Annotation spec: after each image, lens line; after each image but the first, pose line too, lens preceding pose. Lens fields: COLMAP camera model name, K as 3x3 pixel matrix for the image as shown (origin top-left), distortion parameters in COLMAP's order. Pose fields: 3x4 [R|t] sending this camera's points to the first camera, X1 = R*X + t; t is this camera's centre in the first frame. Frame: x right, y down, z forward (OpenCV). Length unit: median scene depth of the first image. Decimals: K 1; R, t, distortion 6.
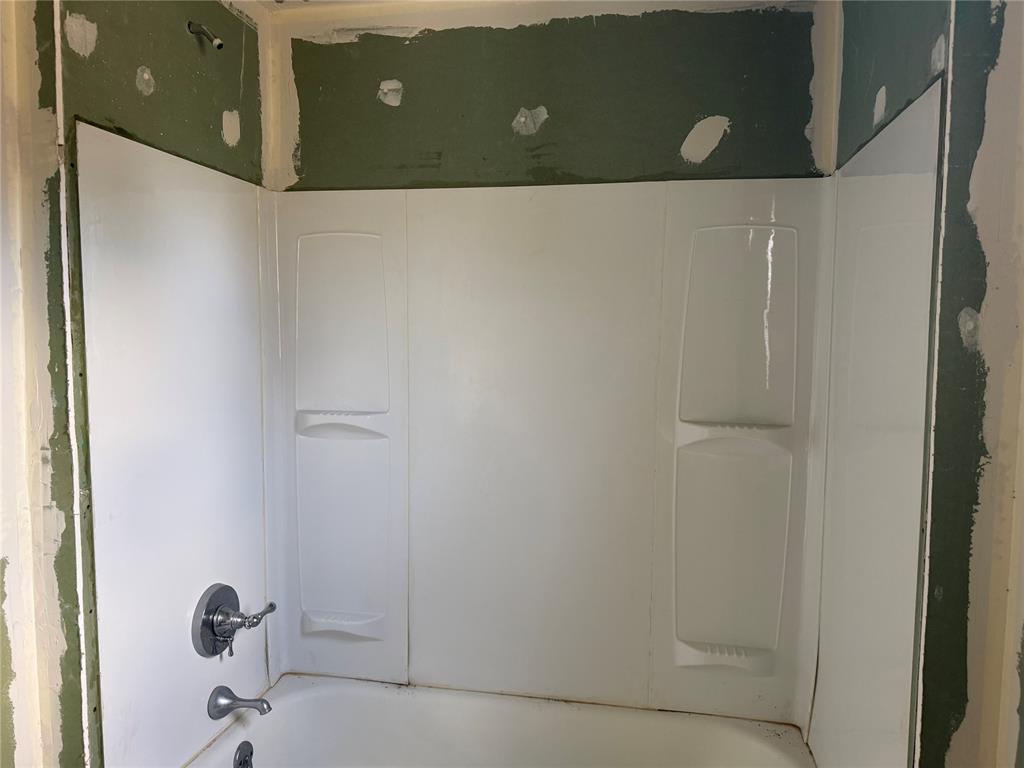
lens RADIAL K [[729.6, 0, 512.4], [0, 729.6, 385.2], [0, 0, 1]] dist [0.016688, -0.030779]
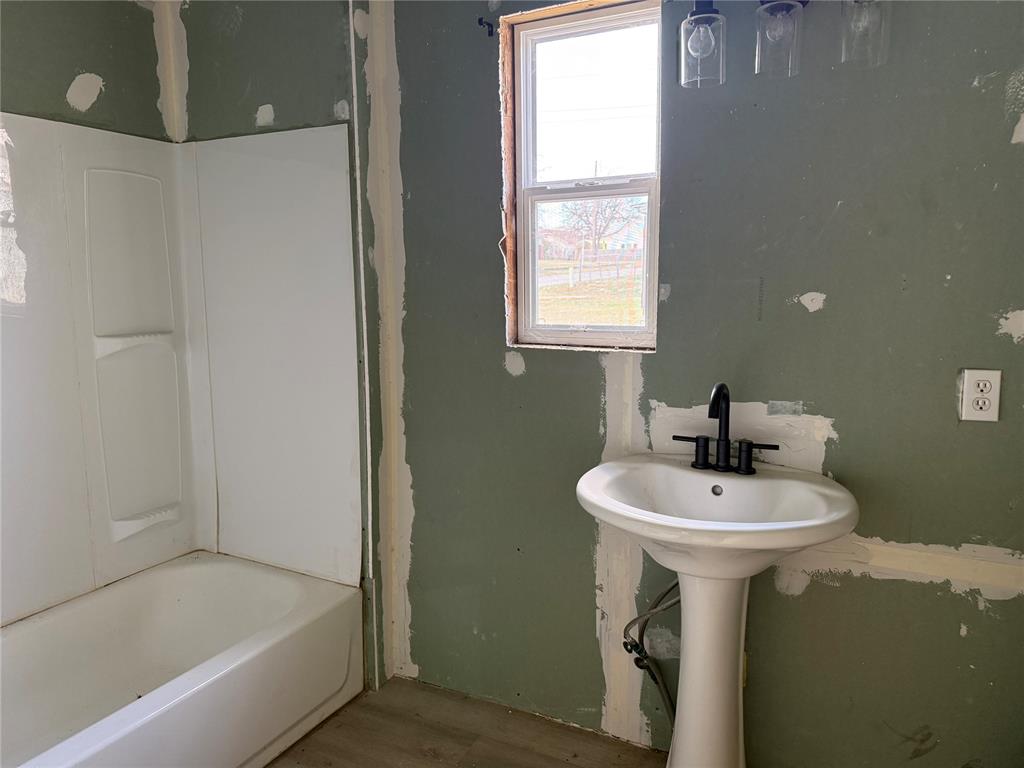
lens RADIAL K [[729.6, 0, 507.5], [0, 729.6, 384.5], [0, 0, 1]] dist [0.016688, -0.030779]
pose [[0.291711, -0.157296, 0.943484, -0.713490], [0.072944, 0.987172, 0.142027, 0.006574], [-0.953721, 0.027391, 0.299443, 0.026342]]
